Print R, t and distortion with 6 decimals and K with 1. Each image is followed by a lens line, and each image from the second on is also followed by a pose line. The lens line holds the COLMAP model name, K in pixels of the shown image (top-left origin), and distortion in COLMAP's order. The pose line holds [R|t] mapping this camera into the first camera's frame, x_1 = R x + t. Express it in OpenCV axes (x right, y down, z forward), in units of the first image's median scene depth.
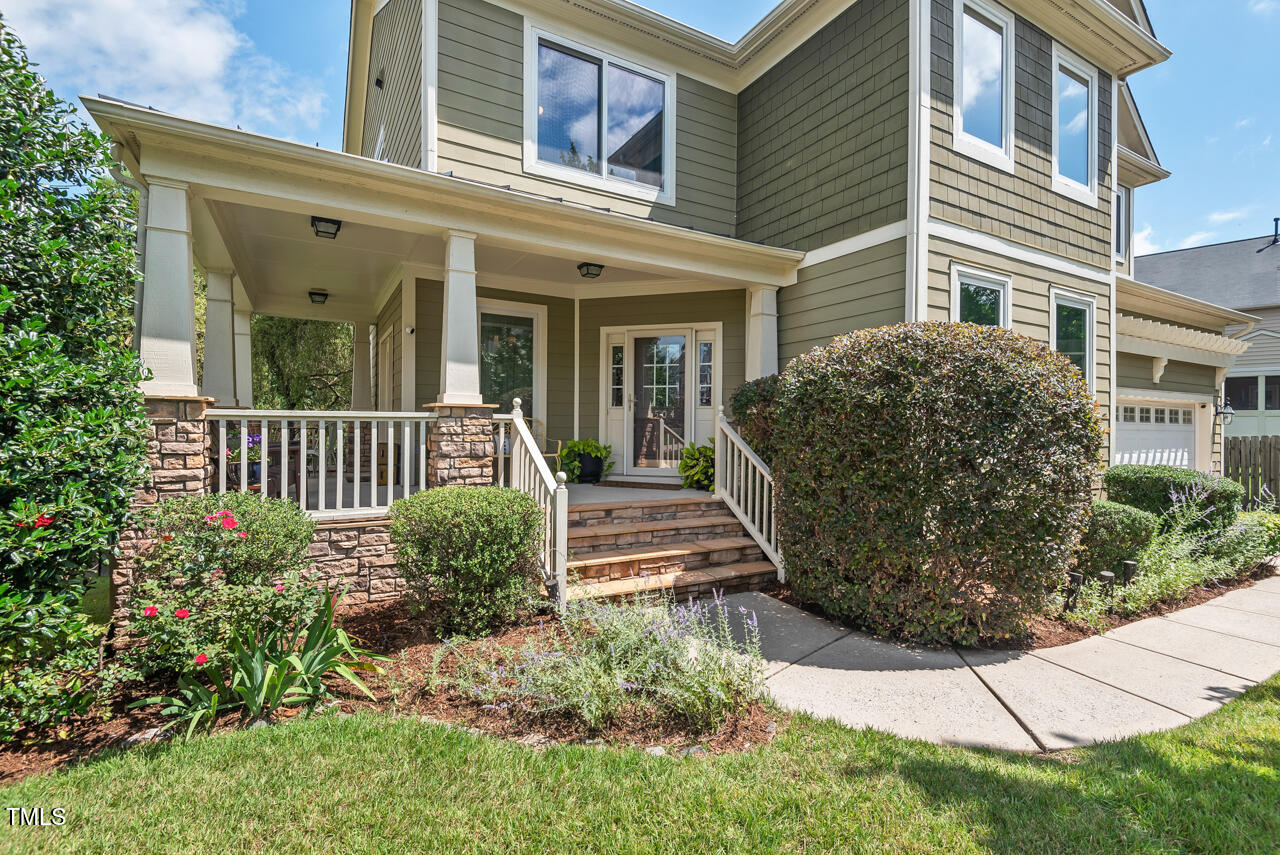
lens RADIAL K [[581.4, 0, 648.7], [0, 581.4, 425.5], [0, 0, 1]] dist [0.021194, -0.009066]
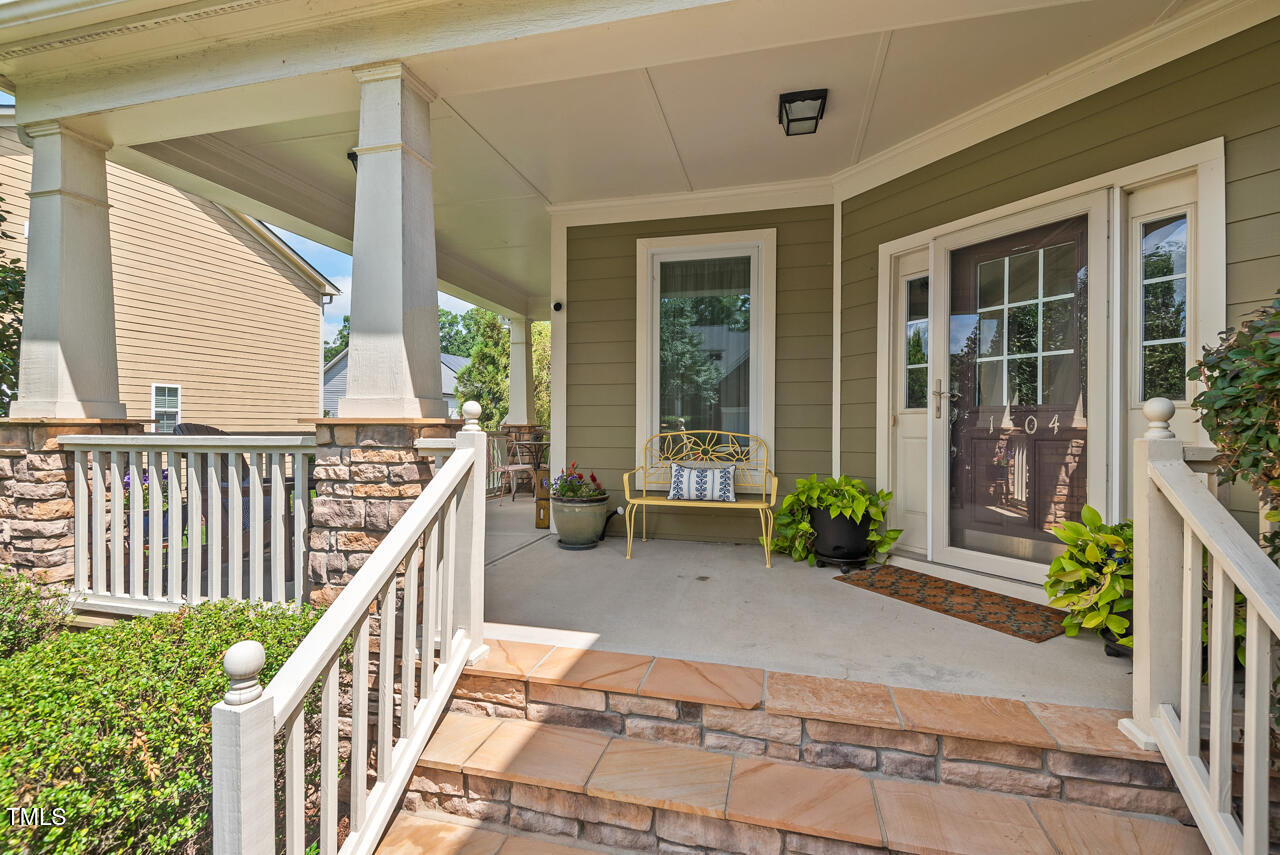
lens RADIAL K [[581.4, 0, 641.7], [0, 581.4, 424.1], [0, 0, 1]] dist [0.021194, -0.009066]
pose [[0.709260, -0.008196, -0.704899, 0.135886], [0.003167, 0.999959, -0.008441, -0.019744], [0.704939, 0.003755, 0.709258, 0.590366]]
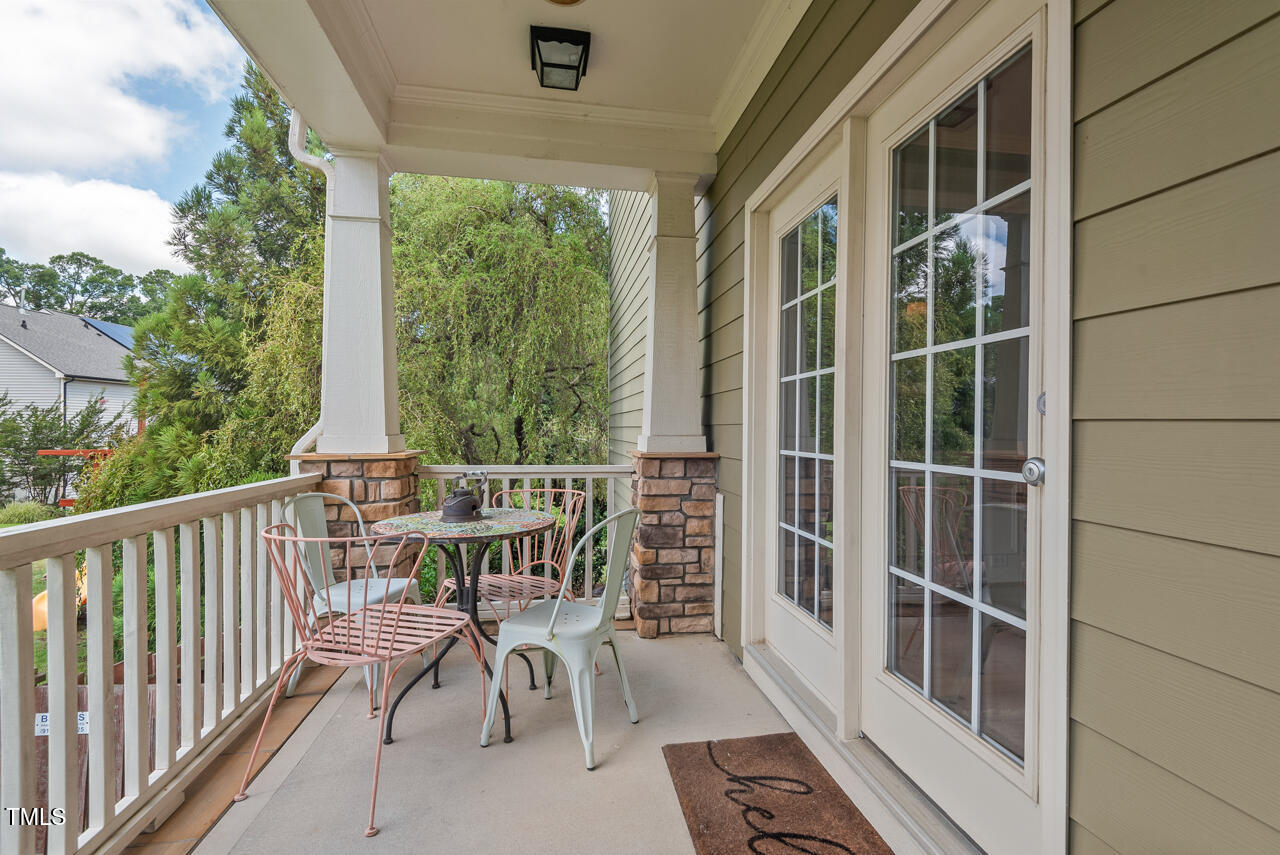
lens RADIAL K [[581.4, 0, 649.0], [0, 581.4, 427.7], [0, 0, 1]] dist [0.021194, -0.009066]
pose [[0.935556, -0.003192, -0.353165, -0.530754], [0.004127, 0.999990, 0.001893, -0.047175], [0.353155, -0.003229, 0.935559, 0.936933]]
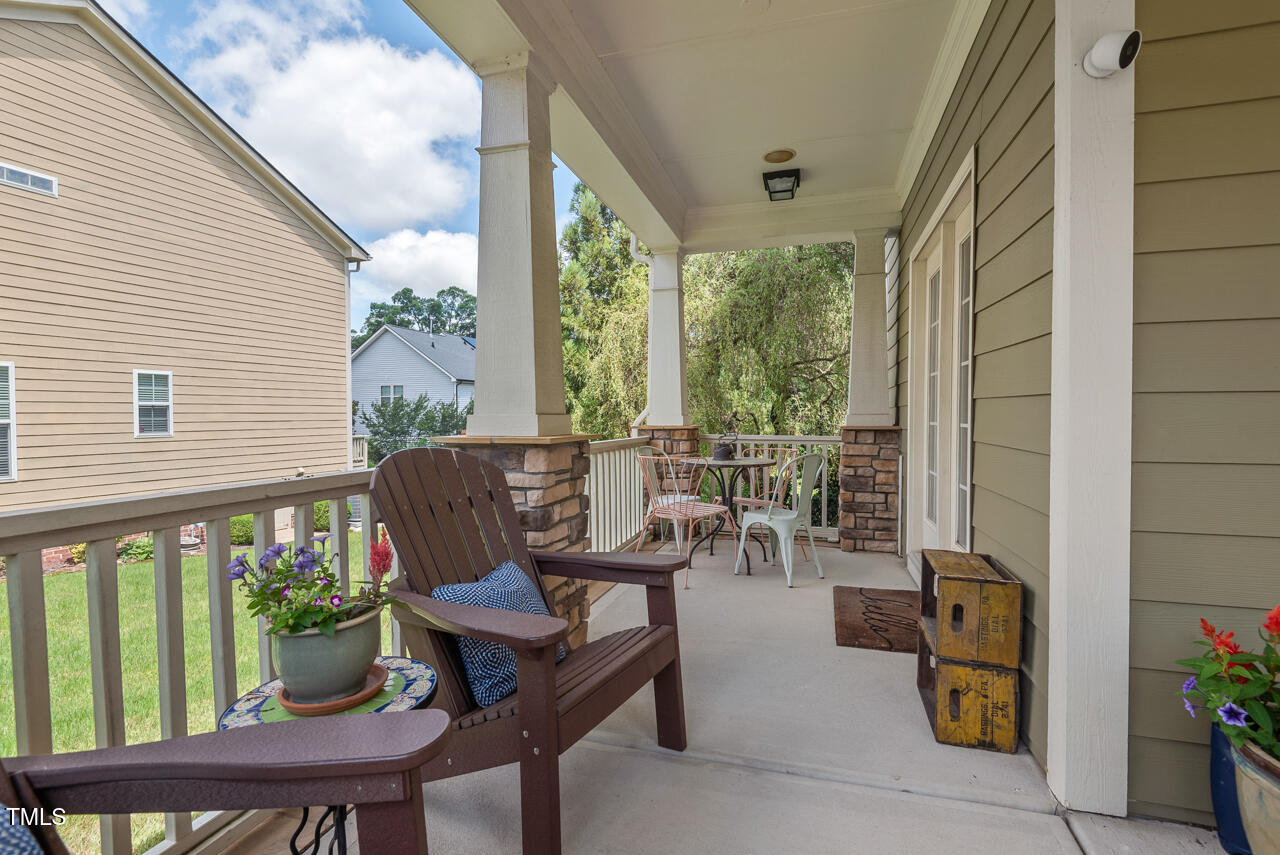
lens RADIAL K [[581.4, 0, 637.6], [0, 581.4, 421.7], [0, 0, 1]] dist [0.021194, -0.009066]
pose [[0.677372, -0.000983, -0.735640, -0.372314], [0.010841, 0.999904, 0.008646, -0.040423], [0.735561, -0.013832, 0.677317, 0.744361]]
